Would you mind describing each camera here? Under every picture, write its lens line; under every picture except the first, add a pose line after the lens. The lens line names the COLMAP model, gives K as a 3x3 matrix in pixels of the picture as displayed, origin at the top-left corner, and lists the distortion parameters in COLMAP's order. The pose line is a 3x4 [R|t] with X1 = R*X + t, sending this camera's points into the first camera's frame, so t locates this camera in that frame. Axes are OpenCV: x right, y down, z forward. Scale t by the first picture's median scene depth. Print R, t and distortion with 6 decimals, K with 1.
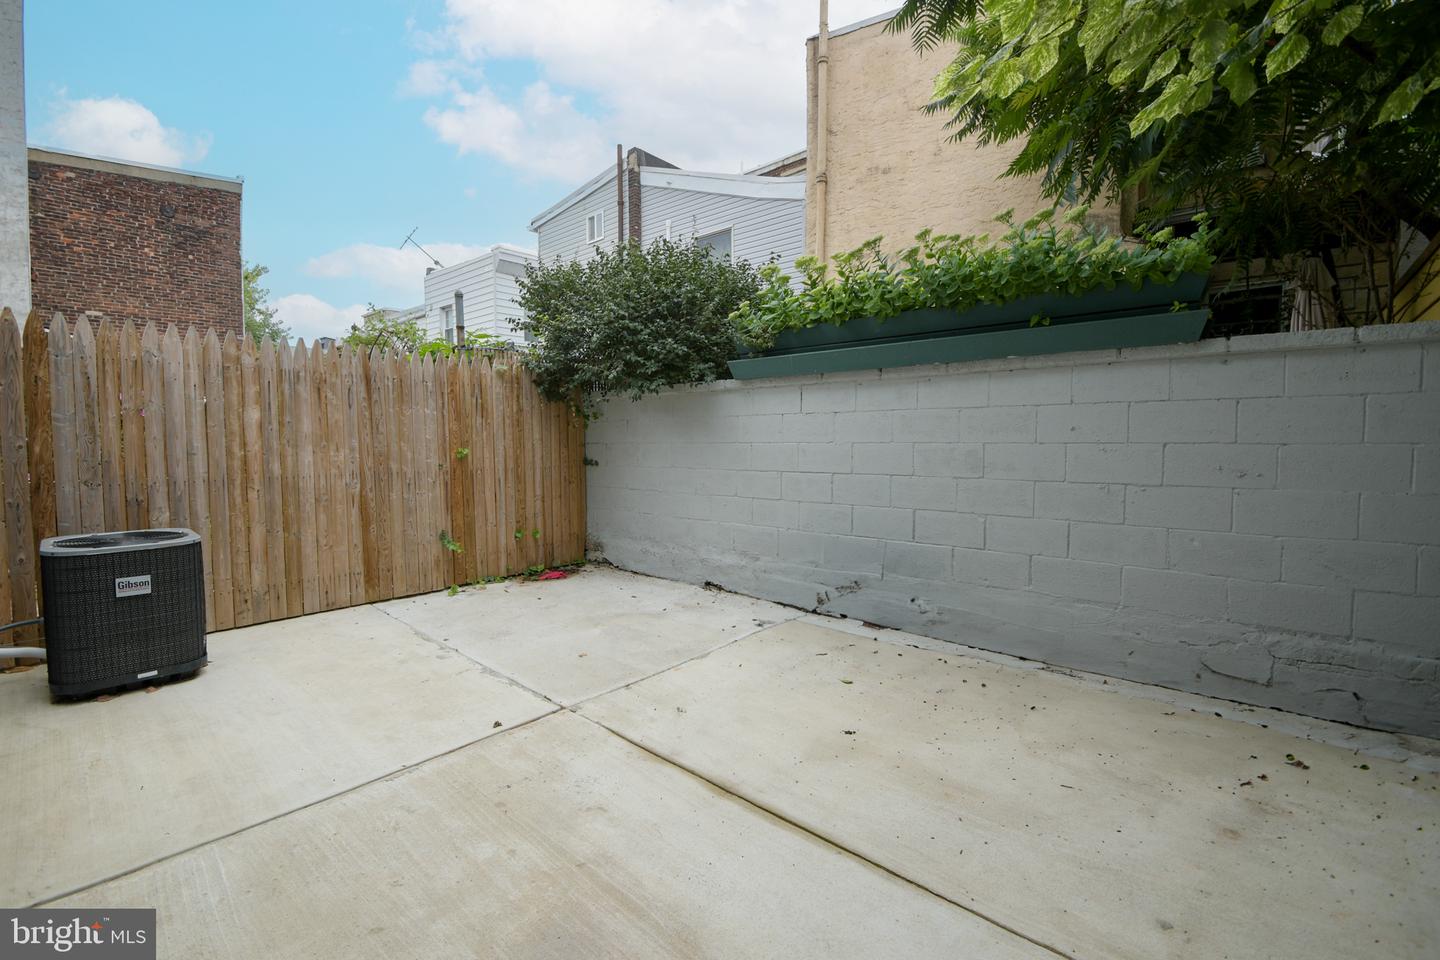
lens RADIAL K [[631.5, 0, 703.5], [0, 631.5, 473.5], [0, 0, 1]] dist [0.011911, -0.015480]
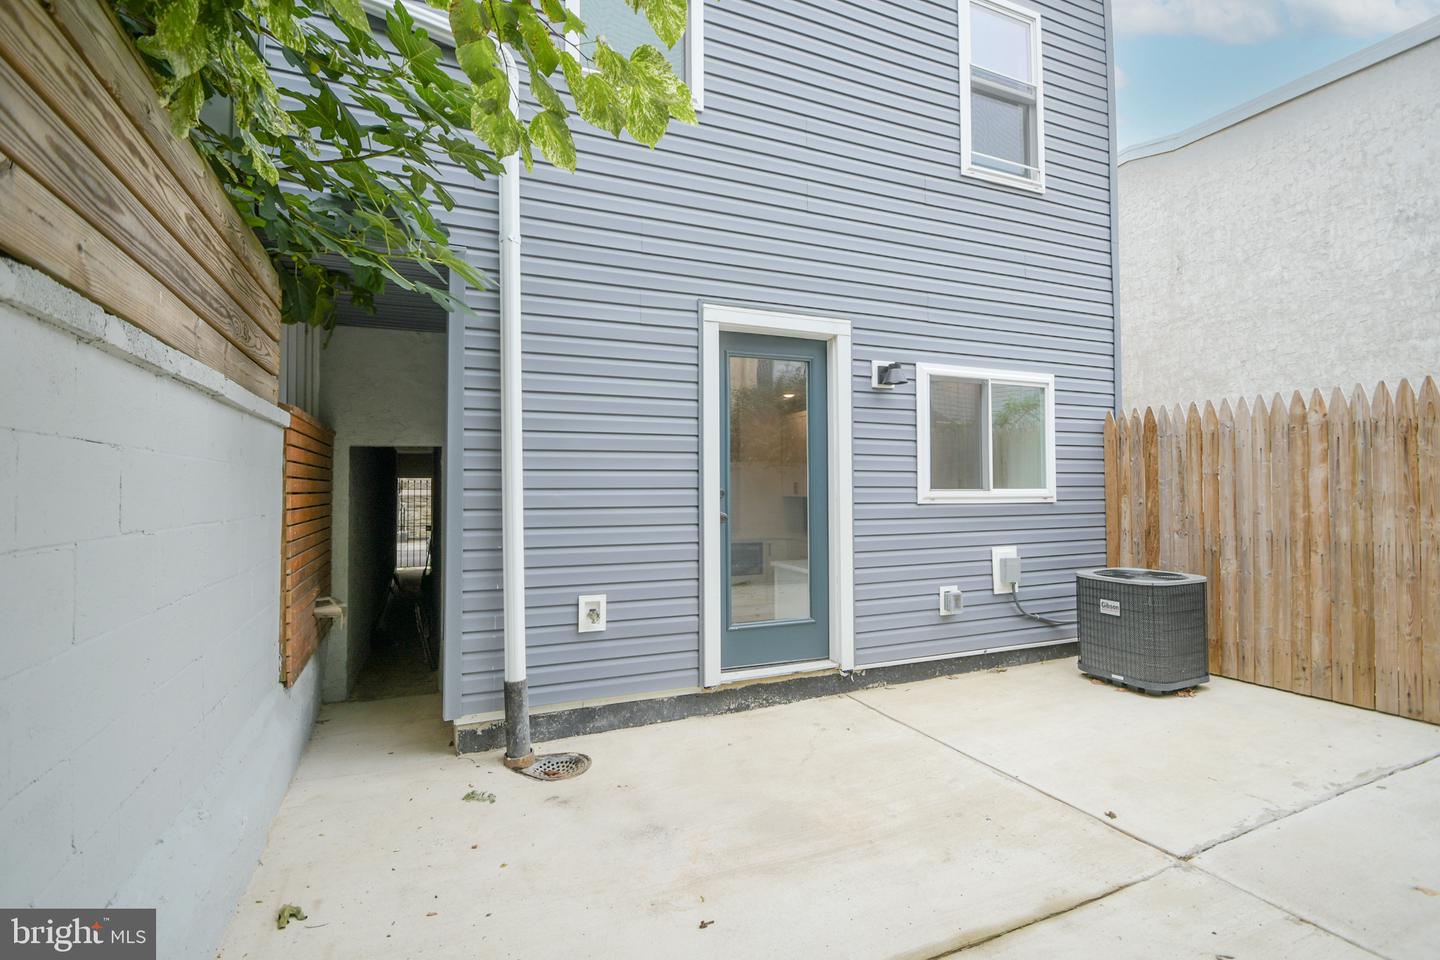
lens RADIAL K [[631.5, 0, 703.5], [0, 631.5, 473.5], [0, 0, 1]] dist [0.011911, -0.015480]
pose [[-0.416086, -0.020017, -0.909105, 0.547351], [-0.045635, 0.998958, -0.001109, -0.053172], [0.908179, 0.041026, -0.416566, 0.580897]]
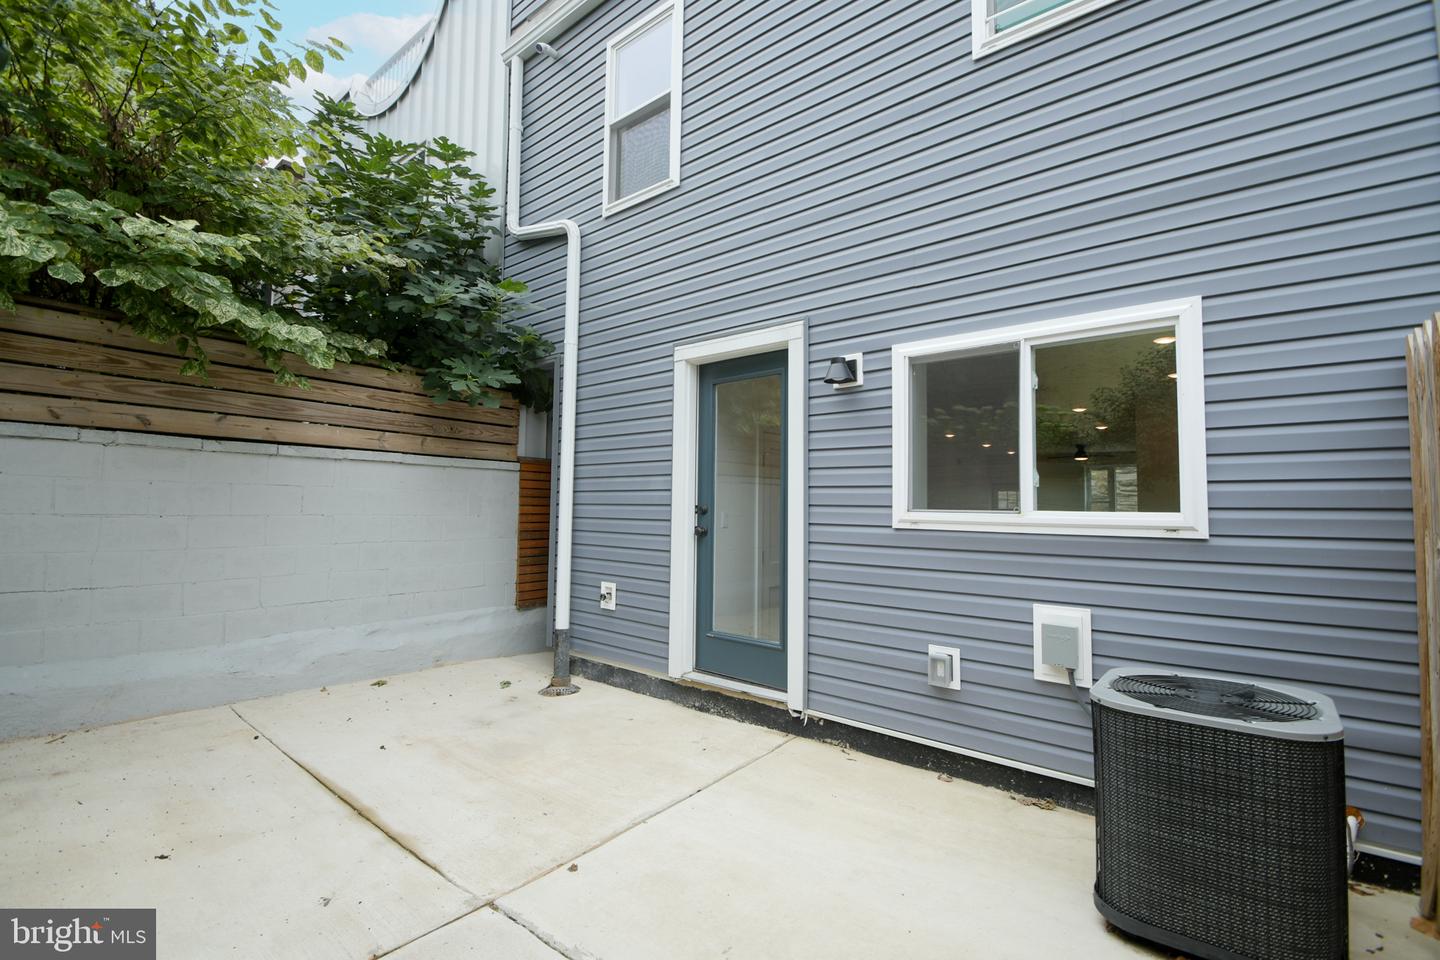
lens RADIAL K [[631.5, 0, 703.5], [0, 631.5, 473.5], [0, 0, 1]] dist [0.011911, -0.015480]
pose [[-0.998526, -0.015043, -0.052147, -0.314245], [-0.015040, 0.999887, -0.000444, -0.087600], [0.052147, 0.000341, -0.998639, 1.298464]]
